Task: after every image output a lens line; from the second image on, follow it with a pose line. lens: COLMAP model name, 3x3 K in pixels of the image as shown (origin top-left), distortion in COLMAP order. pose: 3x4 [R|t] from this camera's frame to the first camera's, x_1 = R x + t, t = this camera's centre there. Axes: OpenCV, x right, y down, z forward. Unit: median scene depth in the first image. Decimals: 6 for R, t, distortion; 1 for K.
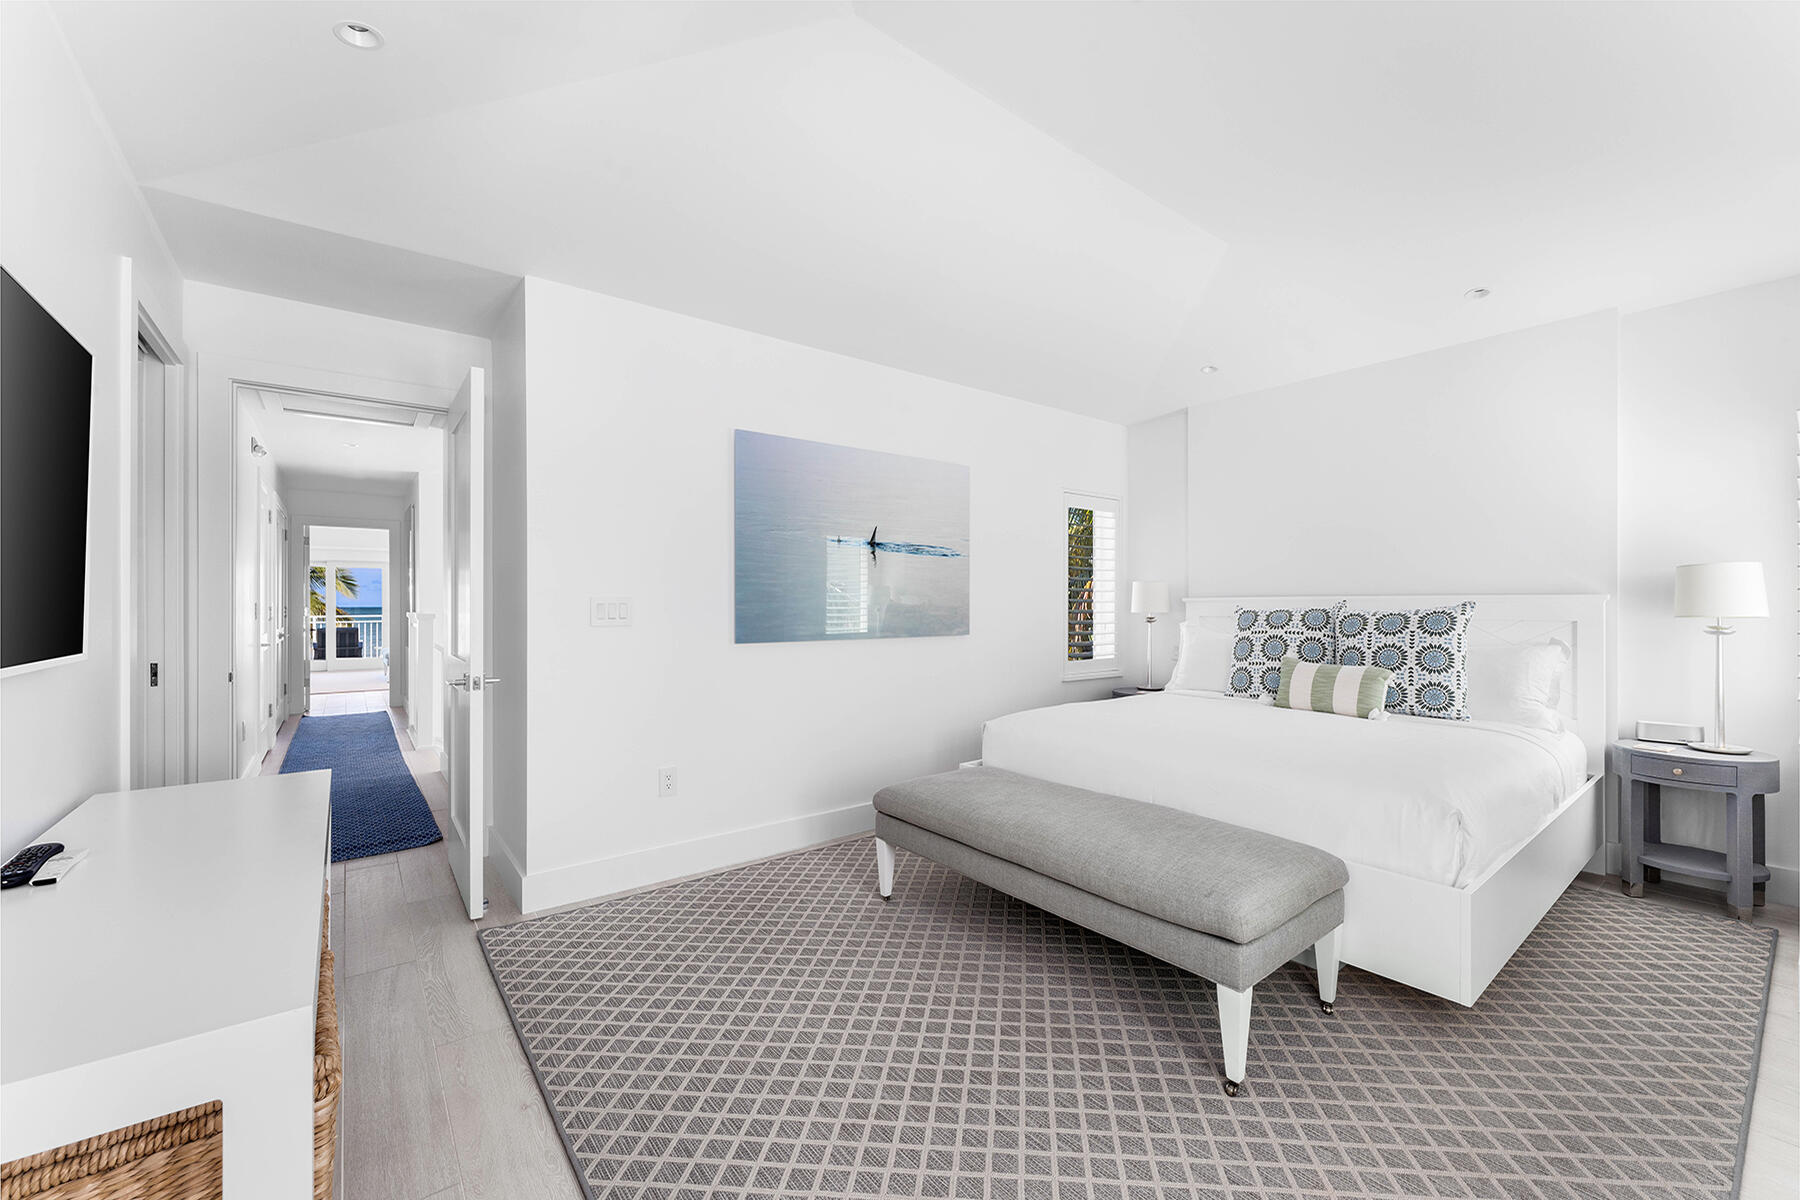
lens RADIAL K [[715.0, 0, 896.8], [0, 715.0, 601.3], [0, 0, 1]] dist [-0.000528, -0.000052]
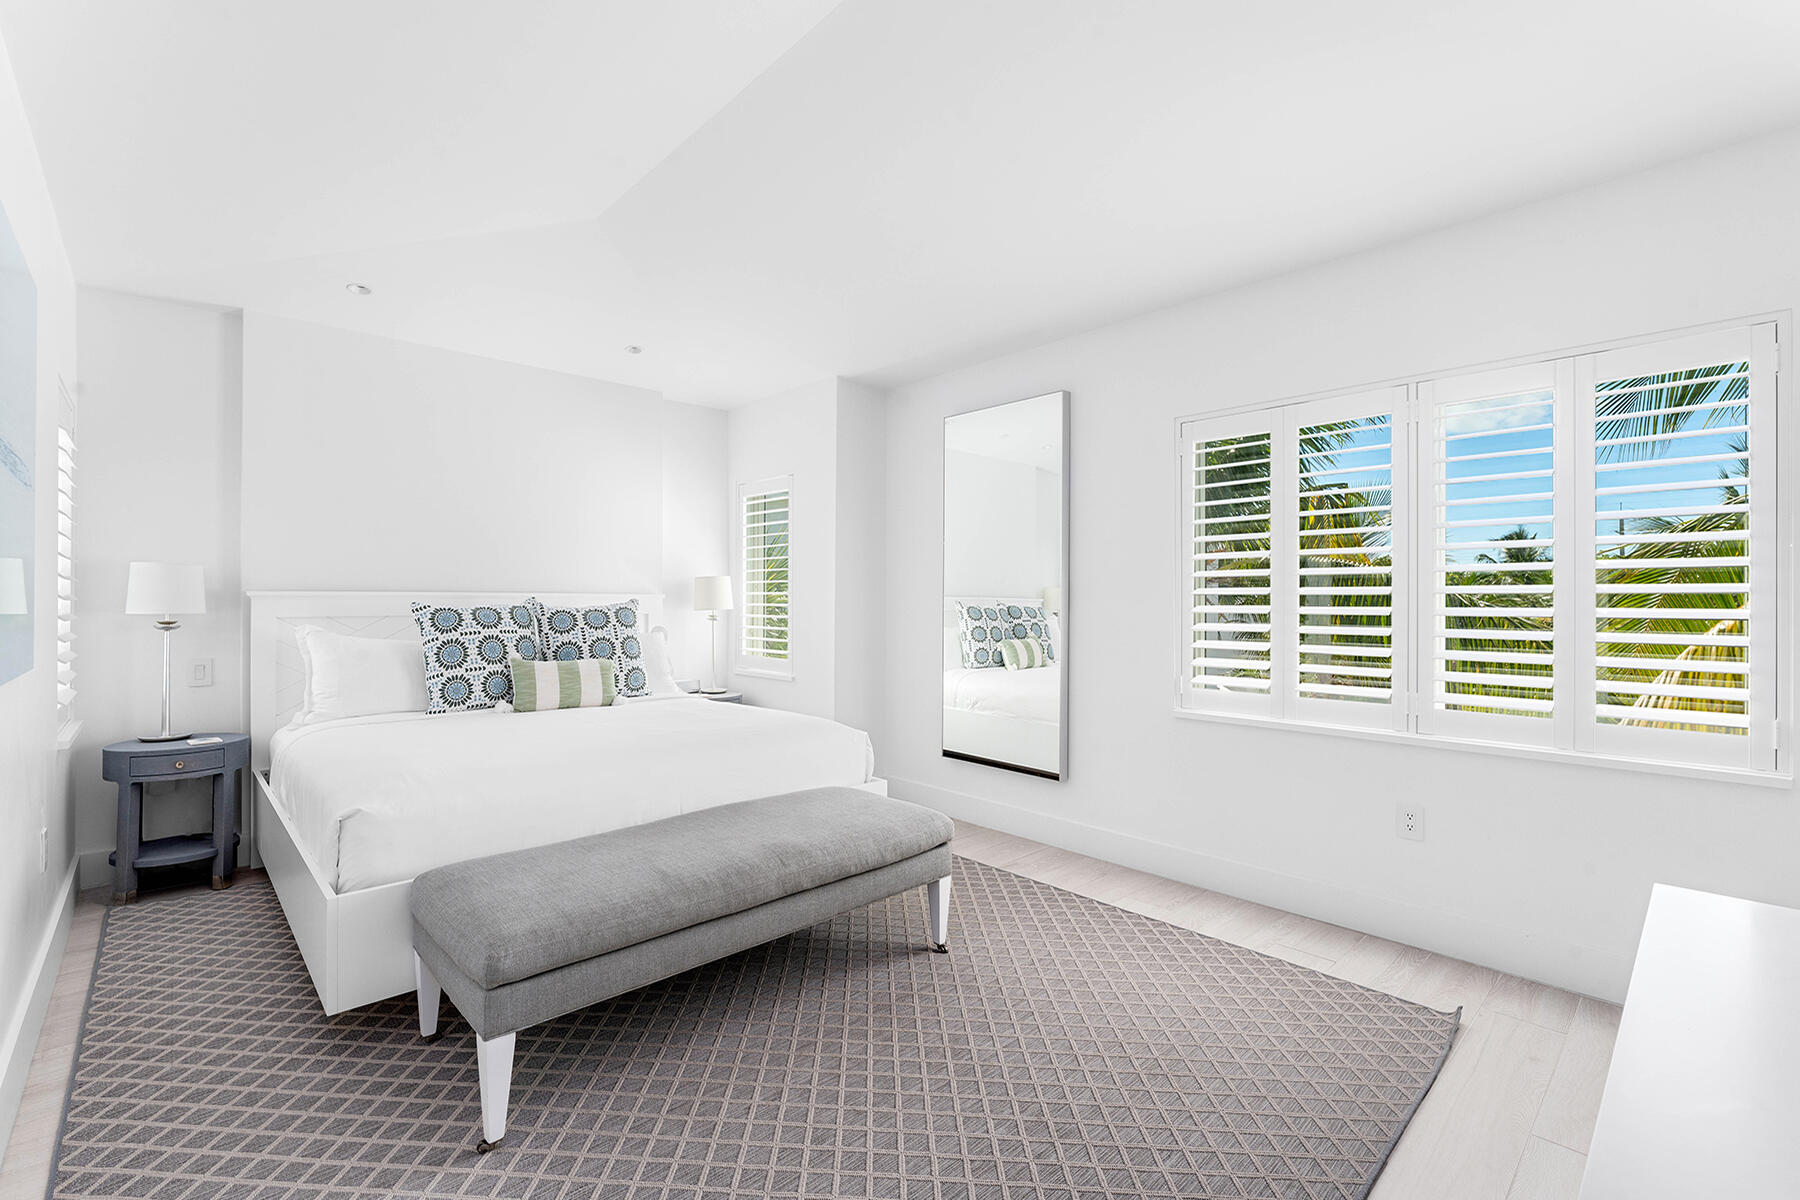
lens RADIAL K [[773.6, 0, 891.6], [0, 773.6, 600.5], [0, 0, 1]] dist [-0.000096, 0.000022]
pose [[-0.082676, -0.000719, 0.996576, -0.529477], [-0.008555, 0.999963, 0.000011, -0.001285], [-0.996540, -0.008524, -0.082679, 0.629947]]
